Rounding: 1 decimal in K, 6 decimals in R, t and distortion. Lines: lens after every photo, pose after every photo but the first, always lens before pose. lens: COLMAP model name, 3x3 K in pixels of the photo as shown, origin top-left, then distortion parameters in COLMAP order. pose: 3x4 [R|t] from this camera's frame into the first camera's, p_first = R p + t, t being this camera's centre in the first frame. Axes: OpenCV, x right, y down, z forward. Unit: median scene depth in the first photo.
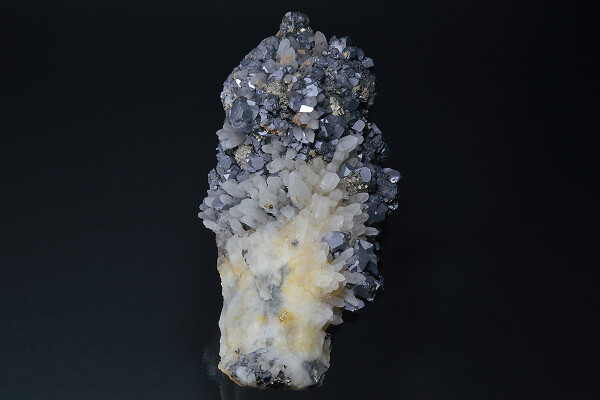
lens RADIAL K [[1508.9, 0, 300.2], [0, 1508.9, 199.4], [0, 0, 1]] dist [0.065988, 0.000000]
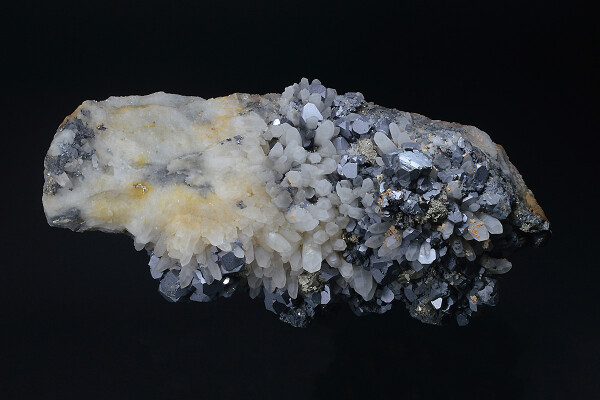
lens RADIAL K [[1508.9, 0, 299.6], [0, 1508.9, 200.0], [0, 0, 1]] dist [0.065988, 0.000000]
pose [[-0.116104, 0.965522, 0.232998, -0.197737], [-0.963872, -0.166147, 0.208197, -0.168711], [0.239731, -0.200407, 0.949930, 0.247434]]
